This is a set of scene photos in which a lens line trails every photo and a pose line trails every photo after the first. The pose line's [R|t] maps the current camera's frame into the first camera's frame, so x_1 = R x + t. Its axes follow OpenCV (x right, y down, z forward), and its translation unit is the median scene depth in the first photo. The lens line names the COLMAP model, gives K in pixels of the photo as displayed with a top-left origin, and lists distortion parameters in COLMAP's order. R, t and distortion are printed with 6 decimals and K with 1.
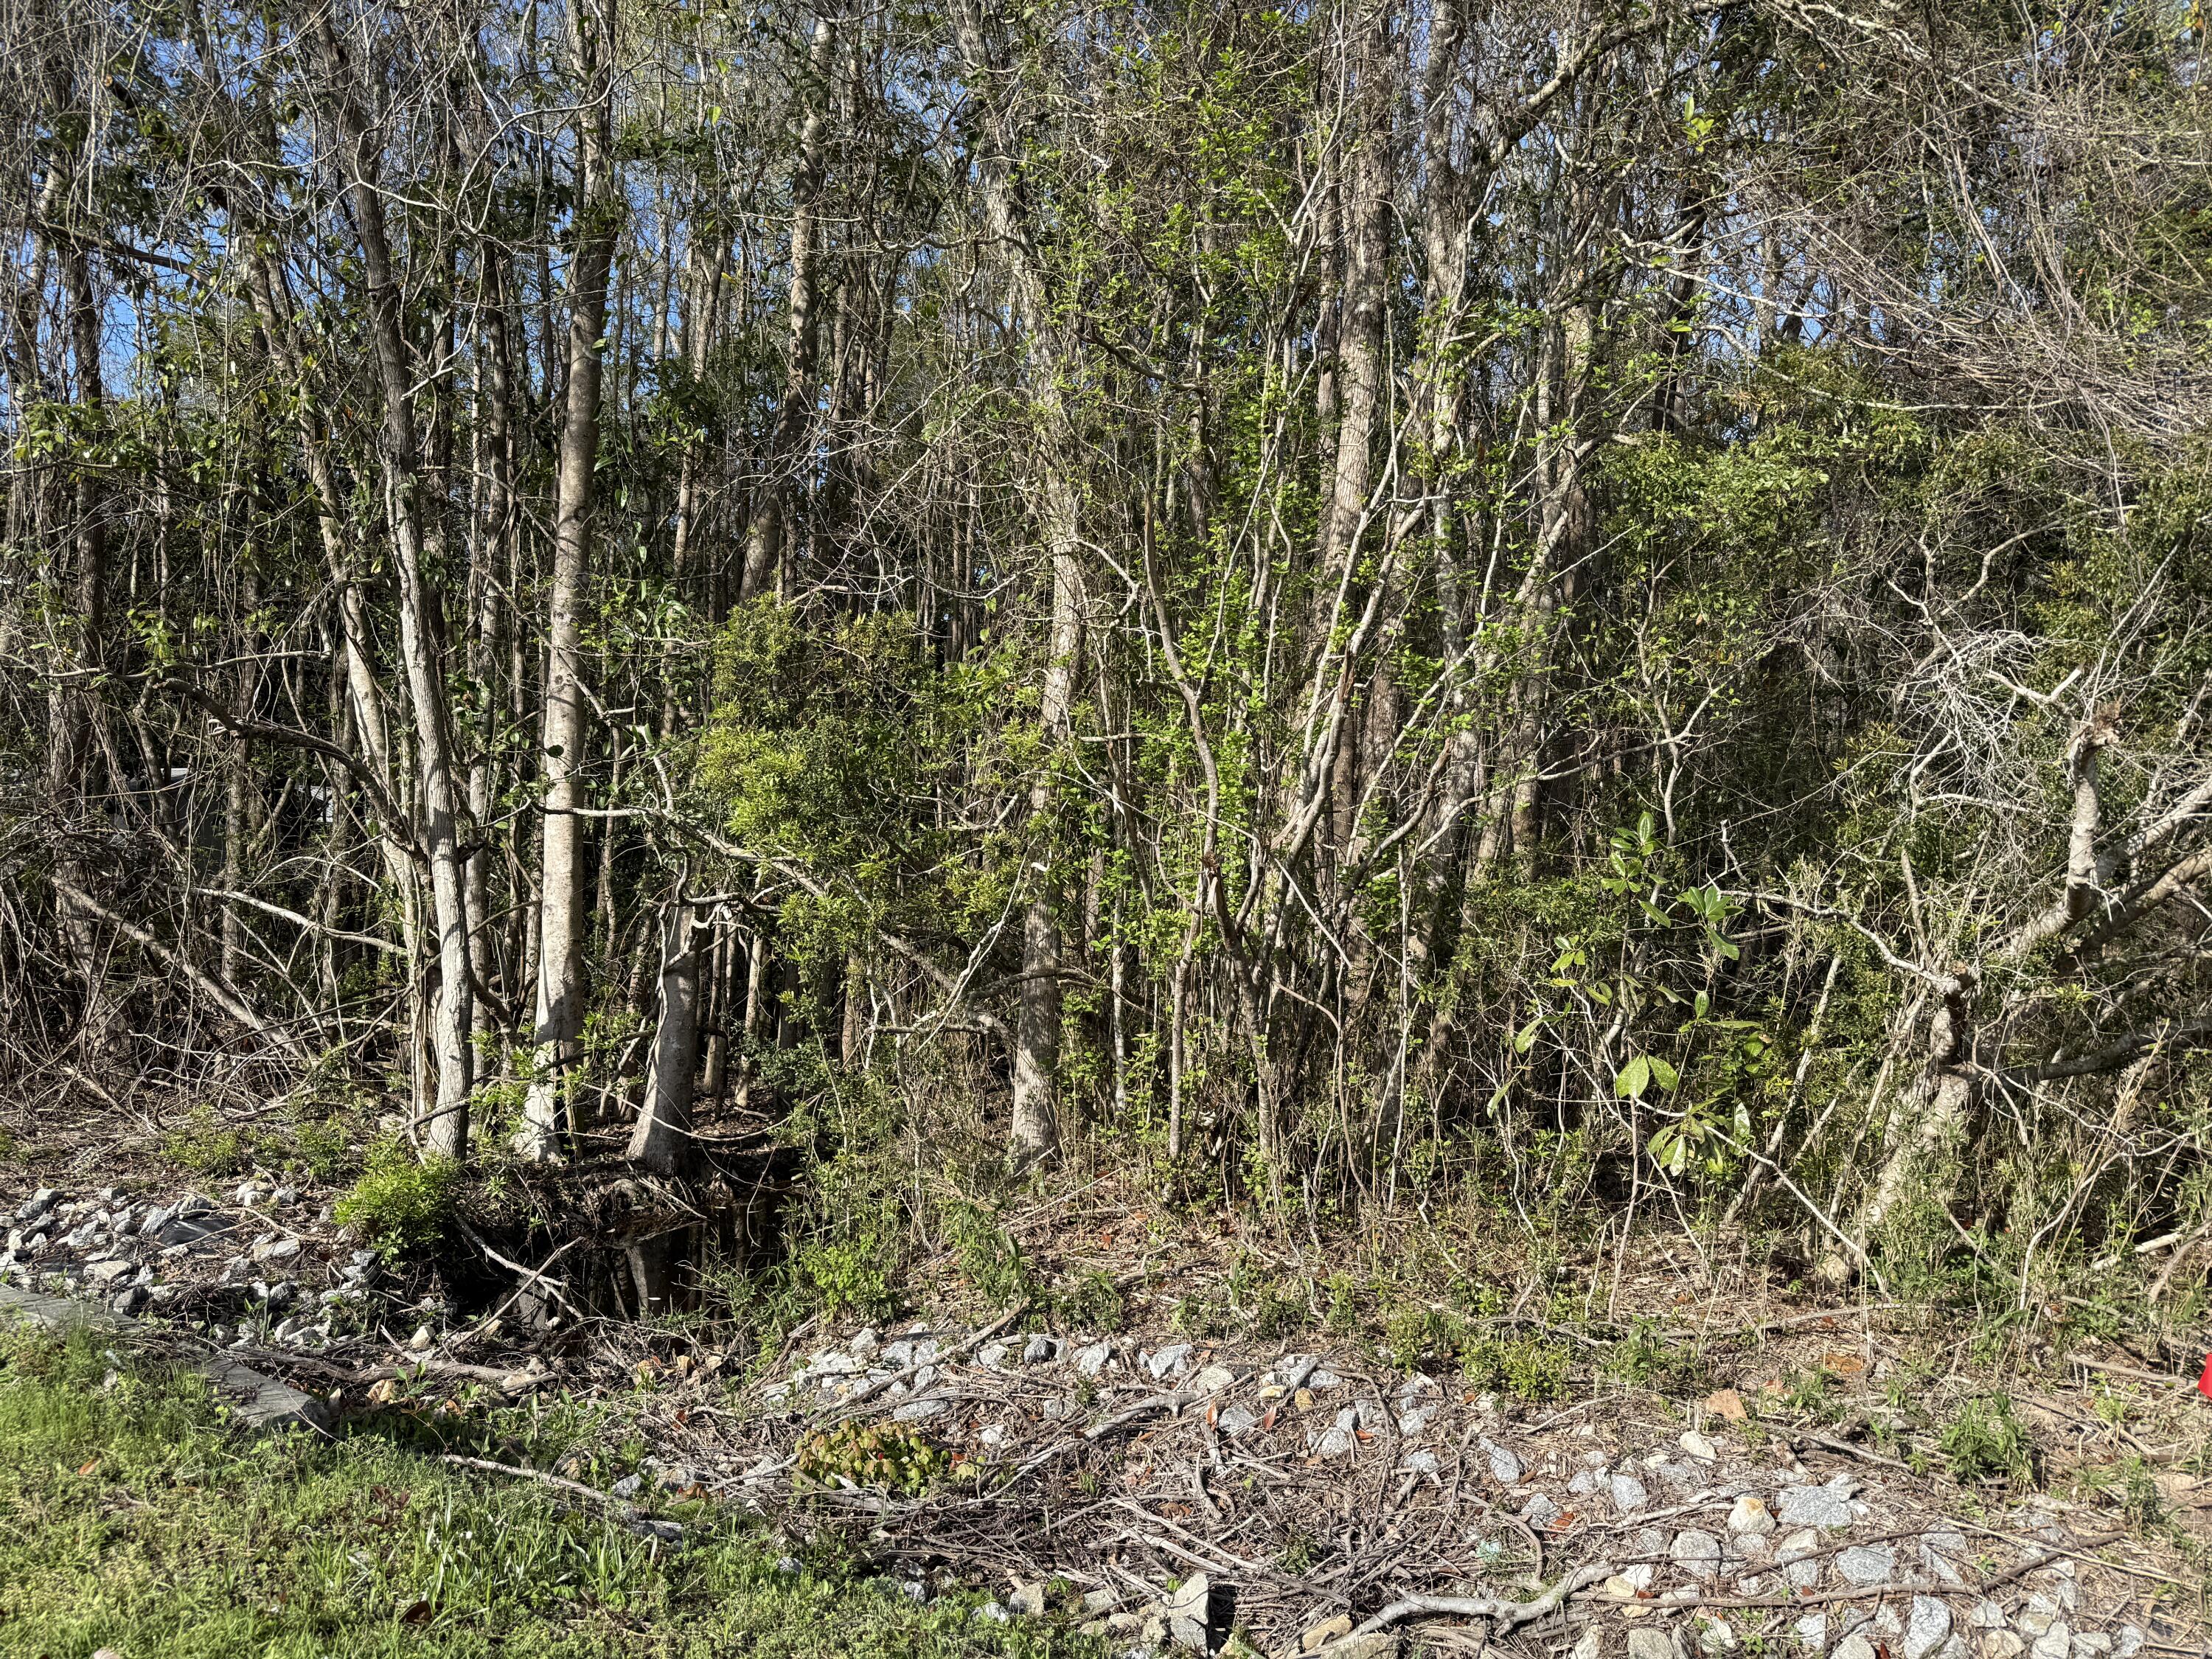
lens RADIAL K [[1649.0, 0, 1106.0], [0, 1649.0, 829.5], [0, 0, 1]] dist [0.089651, -0.080401]
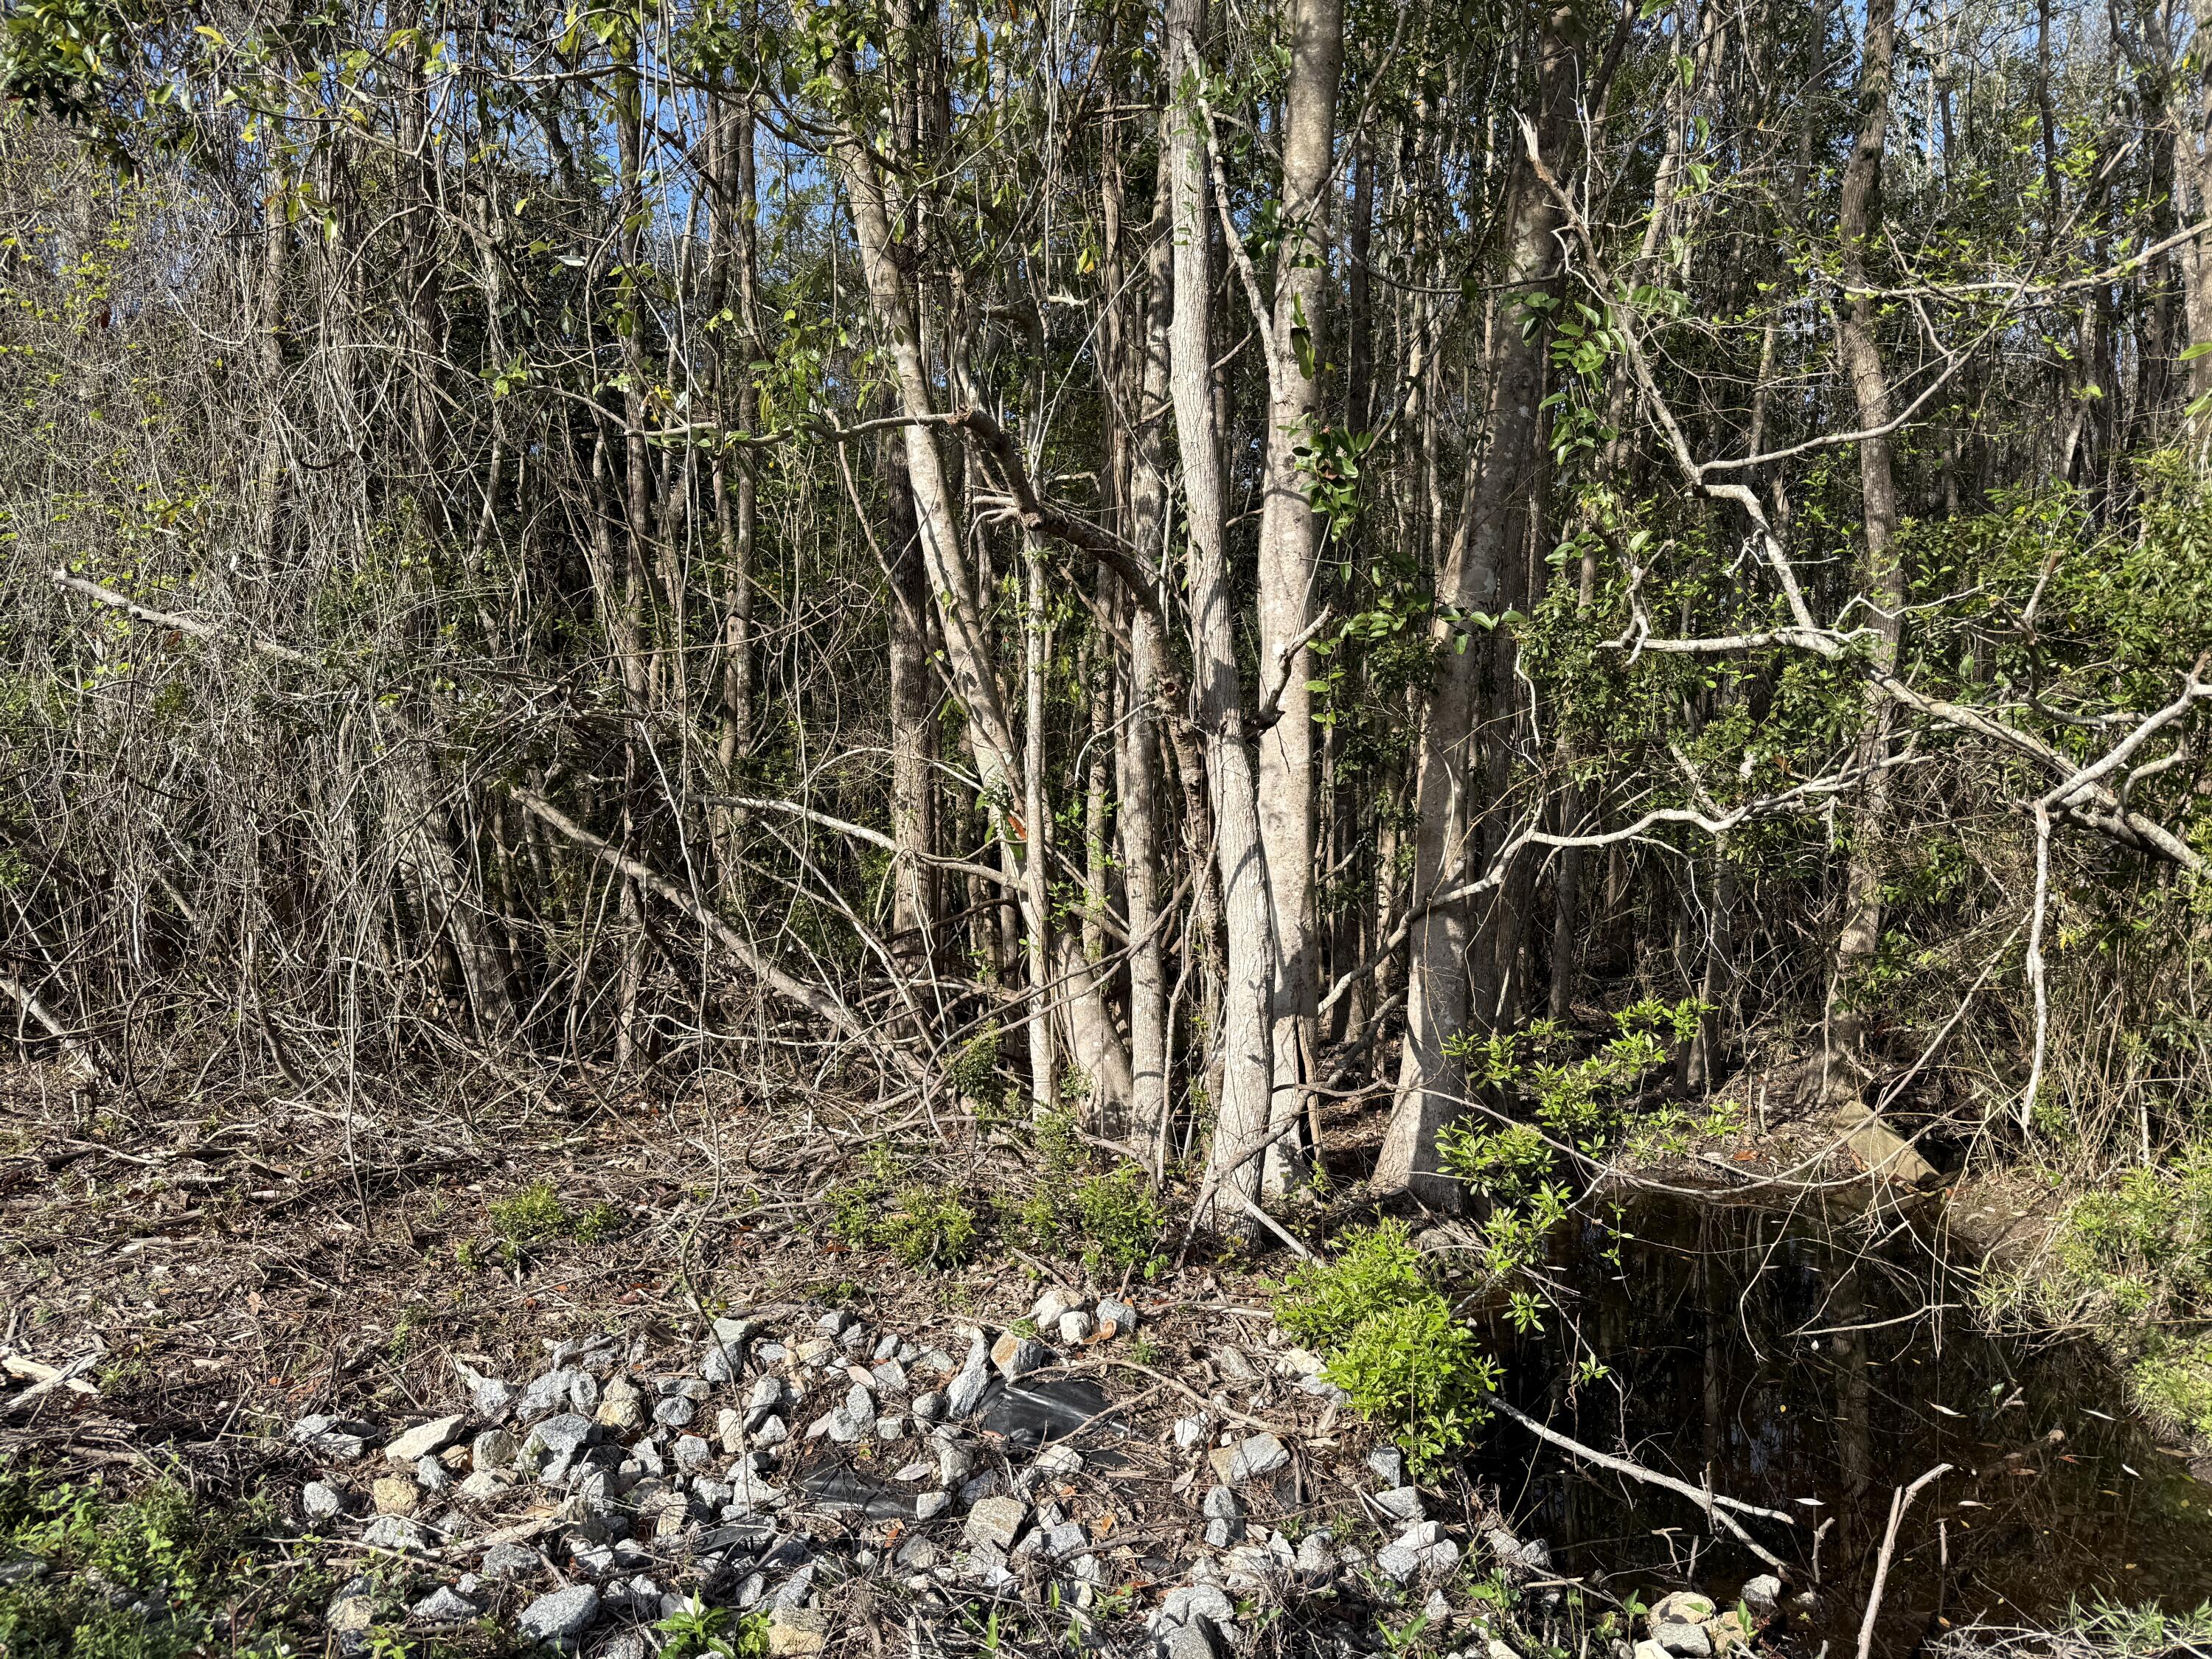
lens RADIAL K [[1599.5, 0, 1106.0], [0, 1599.5, 829.5], [0, 0, 1]] dist [0.080172, -0.070259]
pose [[0.999646, -0.025920, -0.006058, -0.567357], [0.026268, 0.997416, 0.066873, 0.011787], [0.004309, -0.067008, 0.997743, 0.525758]]
